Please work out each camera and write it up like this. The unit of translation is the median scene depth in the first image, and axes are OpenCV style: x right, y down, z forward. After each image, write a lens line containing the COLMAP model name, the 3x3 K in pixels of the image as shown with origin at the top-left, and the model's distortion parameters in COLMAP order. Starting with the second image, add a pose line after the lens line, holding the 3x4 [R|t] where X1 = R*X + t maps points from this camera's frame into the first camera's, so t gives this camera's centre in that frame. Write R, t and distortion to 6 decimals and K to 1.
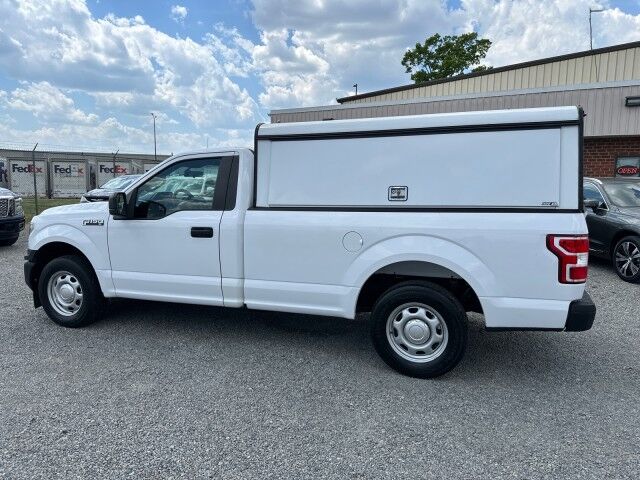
lens RADIAL K [[455.1, 0, 320.0], [0, 455.1, 240.0], [0, 0, 1]] dist [0.035924, -0.032558]
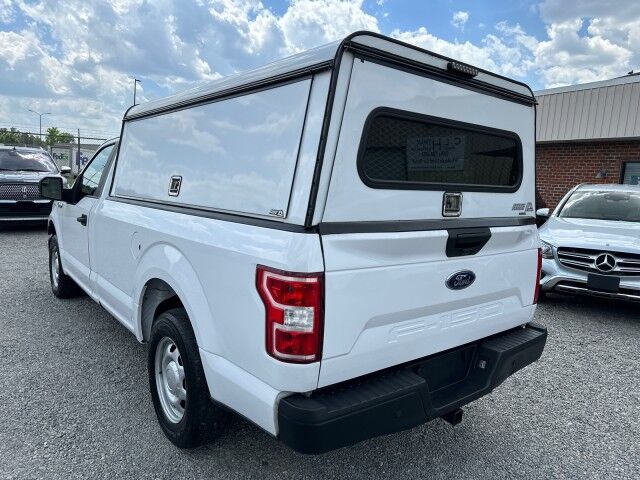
lens RADIAL K [[455.1, 0, 320.0], [0, 455.1, 240.0], [0, 0, 1]] dist [0.035924, -0.032558]
pose [[0.849238, 0.104915, -0.517482, 0.679828], [-0.109973, 0.993713, 0.020991, -0.050520], [0.516431, 0.039083, 0.855436, 0.438233]]
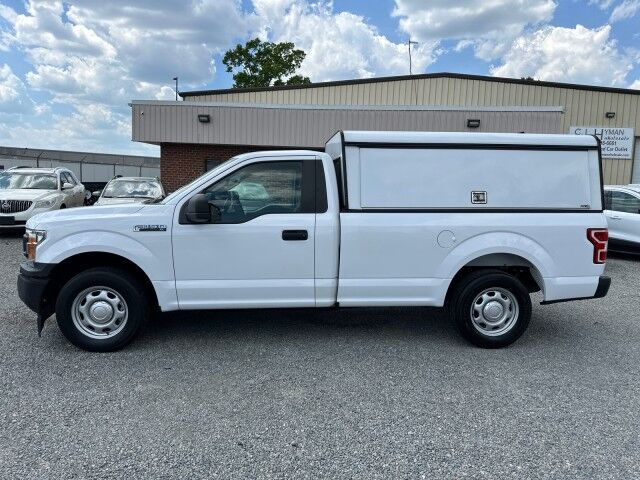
lens RADIAL K [[455.1, 0, 320.0], [0, 455.1, 240.0], [0, 0, 1]] dist [0.035924, -0.032558]
pose [[0.908939, -0.034083, 0.415535, -0.636885], [0.032966, 0.999408, 0.009865, -0.014516], [-0.415625, 0.004732, 0.909524, 0.068572]]
